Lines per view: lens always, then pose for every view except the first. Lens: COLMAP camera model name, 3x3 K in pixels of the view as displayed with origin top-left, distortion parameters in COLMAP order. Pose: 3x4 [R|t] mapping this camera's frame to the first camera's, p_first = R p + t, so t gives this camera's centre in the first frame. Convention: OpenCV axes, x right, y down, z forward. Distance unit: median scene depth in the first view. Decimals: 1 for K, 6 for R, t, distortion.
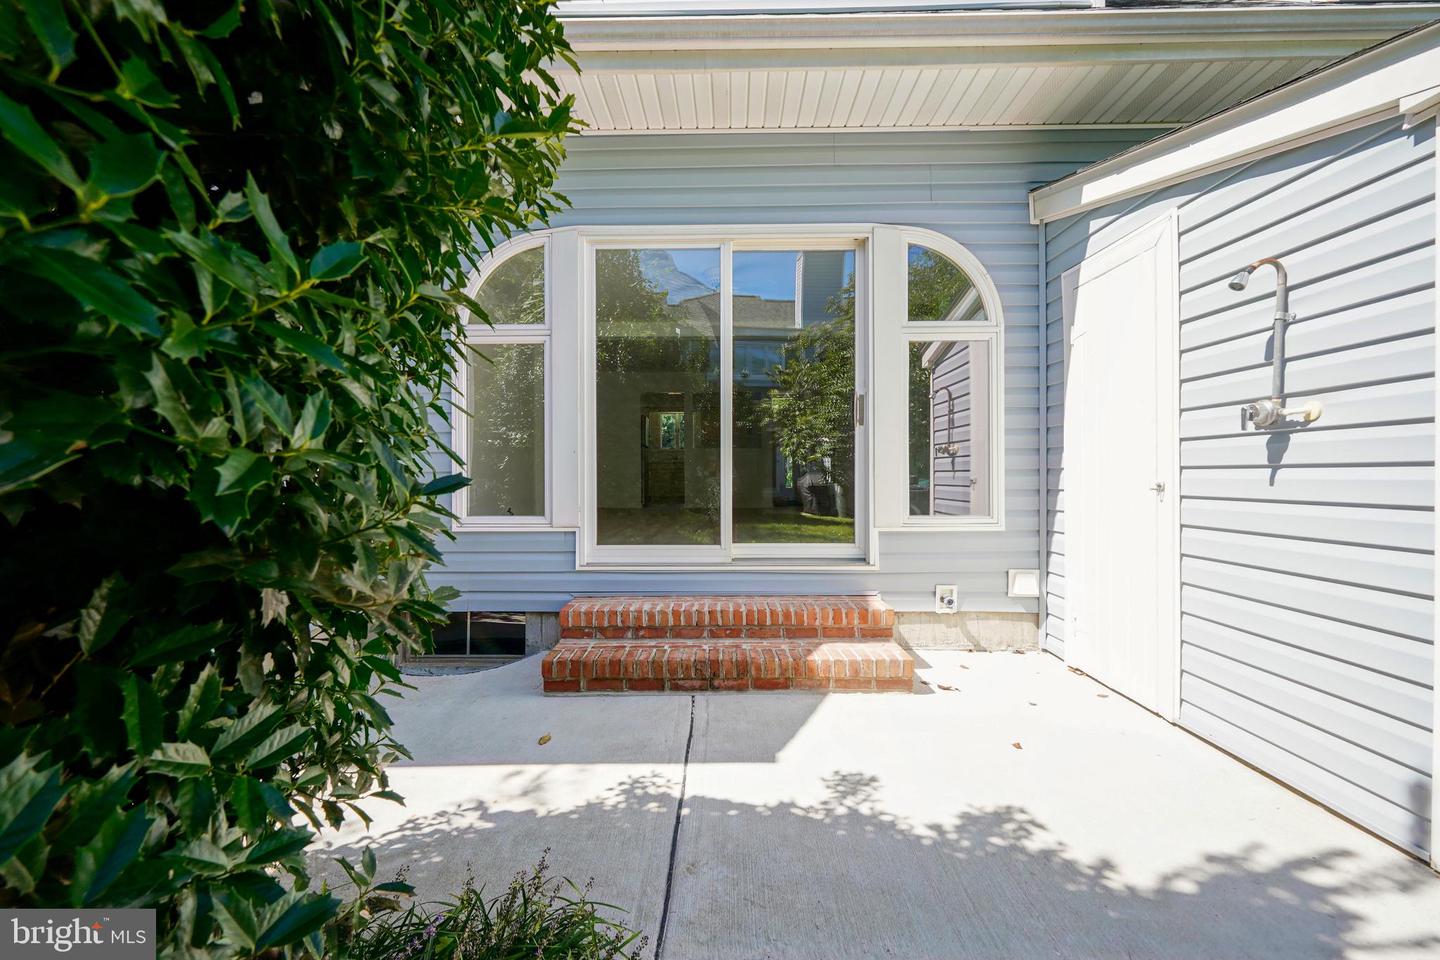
lens RADIAL K [[608.9, 0, 712.3], [0, 608.9, 480.4], [0, 0, 1]] dist [-0.000642, 0.000982]
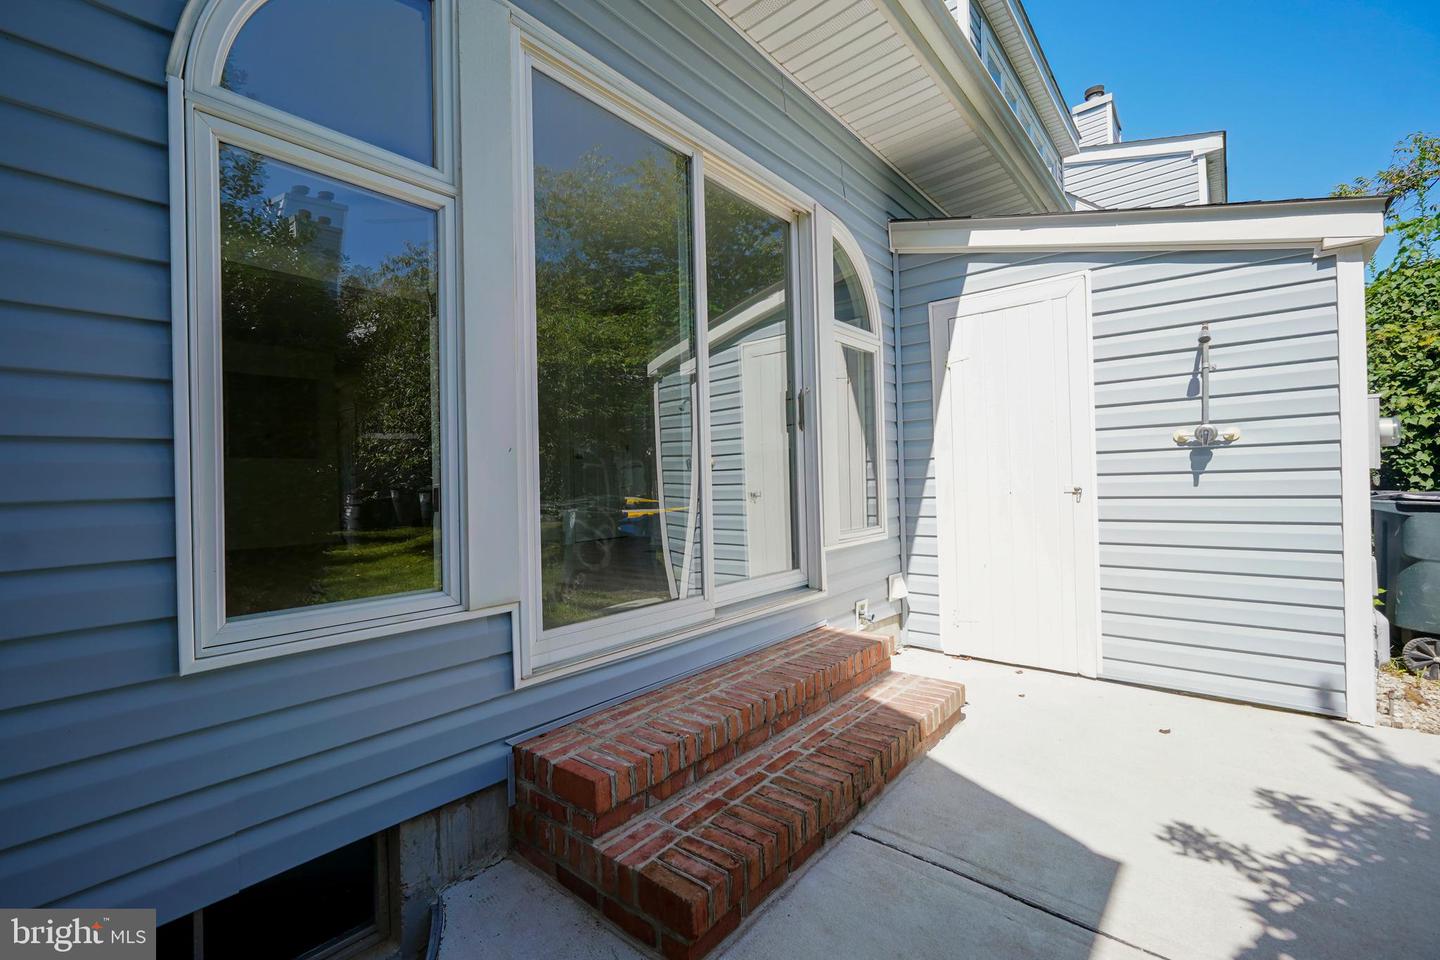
lens RADIAL K [[608.9, 0, 712.3], [0, 608.9, 480.4], [0, 0, 1]] dist [-0.000642, 0.000982]
pose [[0.638616, -0.008221, 0.769482, -0.717971], [0.029153, 0.999484, -0.013516, -0.015124], [-0.768973, 0.031064, 0.638526, 0.803292]]
